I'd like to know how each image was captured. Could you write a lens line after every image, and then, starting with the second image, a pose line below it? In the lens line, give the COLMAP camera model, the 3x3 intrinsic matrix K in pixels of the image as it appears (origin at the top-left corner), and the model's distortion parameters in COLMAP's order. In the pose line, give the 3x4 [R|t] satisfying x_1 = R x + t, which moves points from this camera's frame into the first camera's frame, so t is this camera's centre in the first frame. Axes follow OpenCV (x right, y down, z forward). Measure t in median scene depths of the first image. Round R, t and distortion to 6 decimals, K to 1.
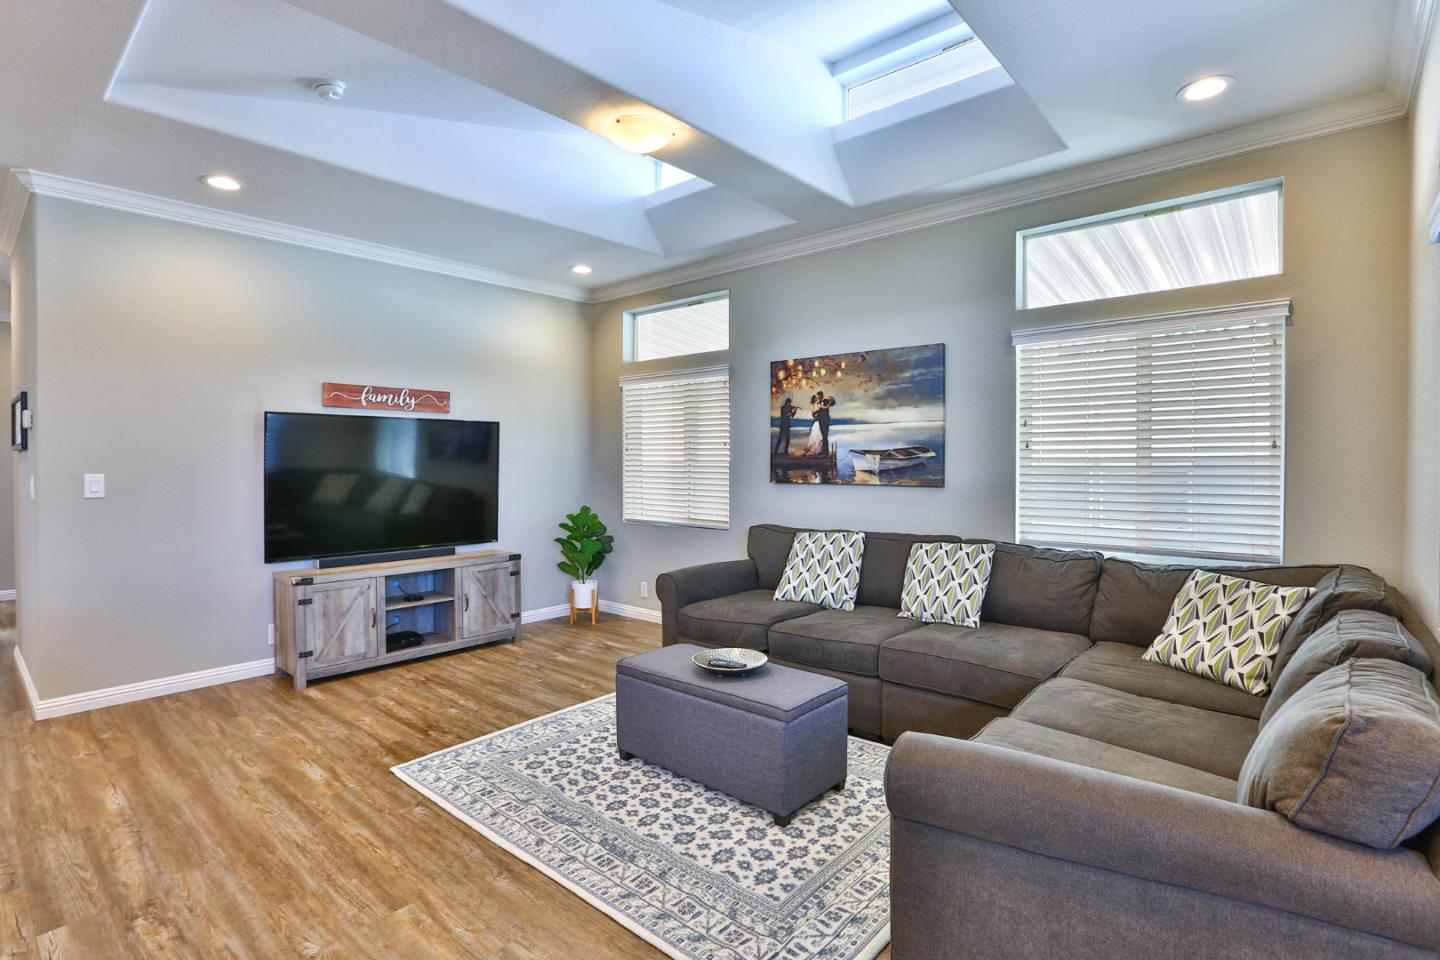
lens RADIAL K [[698.1, 0, 723.8], [0, 698.1, 471.1], [0, 0, 1]] dist [-0.049747, 0.016704]
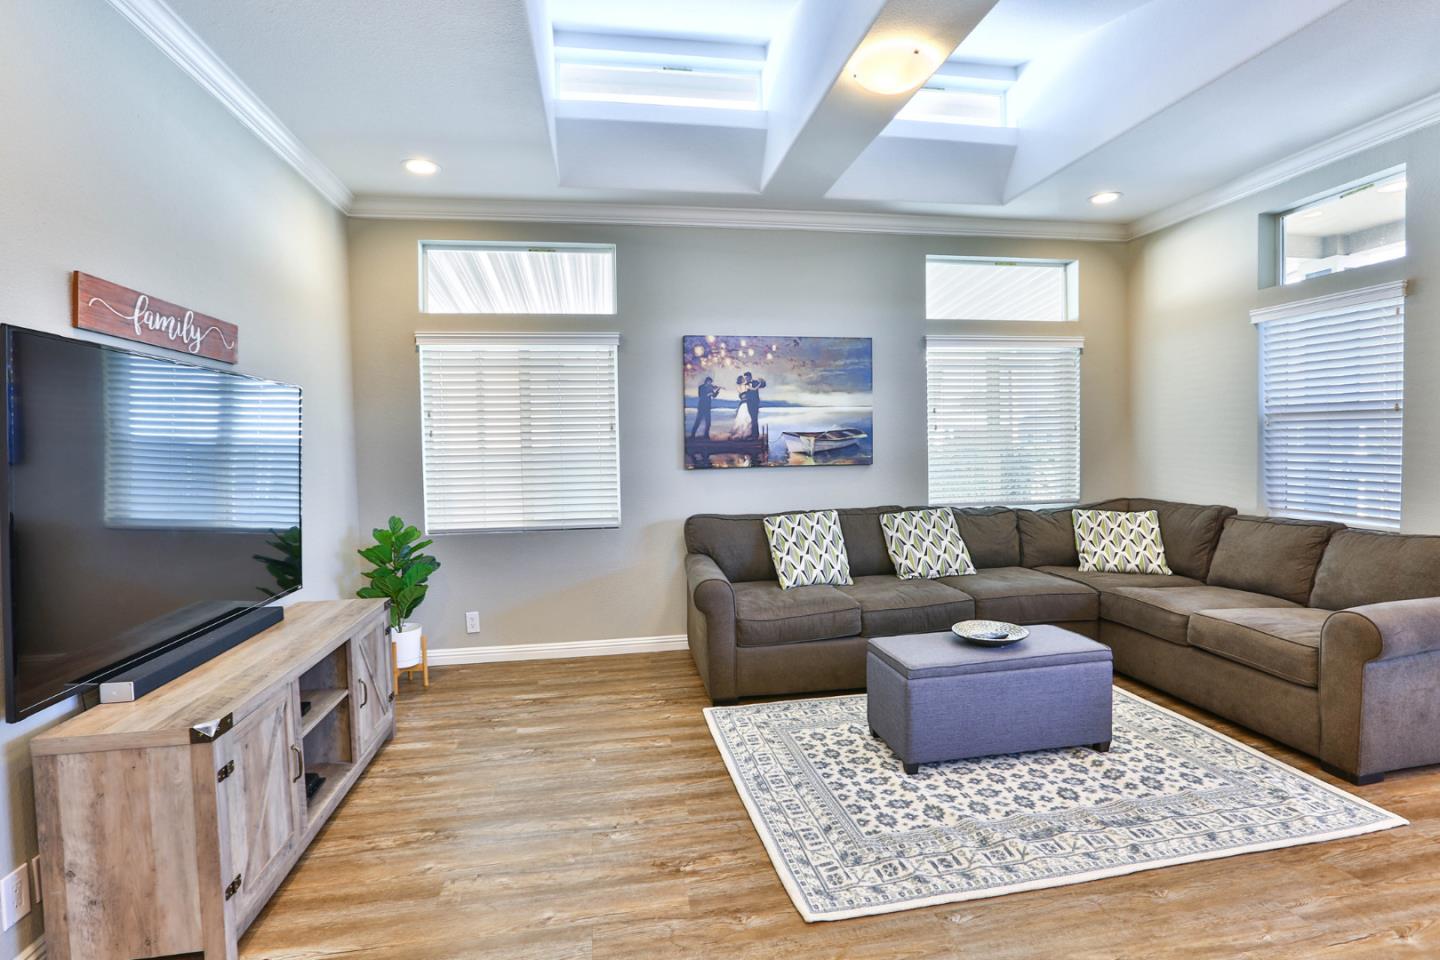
lens RADIAL K [[698.1, 0, 725.6], [0, 698.1, 471.2], [0, 0, 1]] dist [-0.049747, 0.016704]
pose [[0.630653, -0.039592, 0.775054, -0.771083], [0.029499, 0.999199, 0.027039, -0.004612], [-0.775504, 0.005811, 0.631316, 0.494244]]
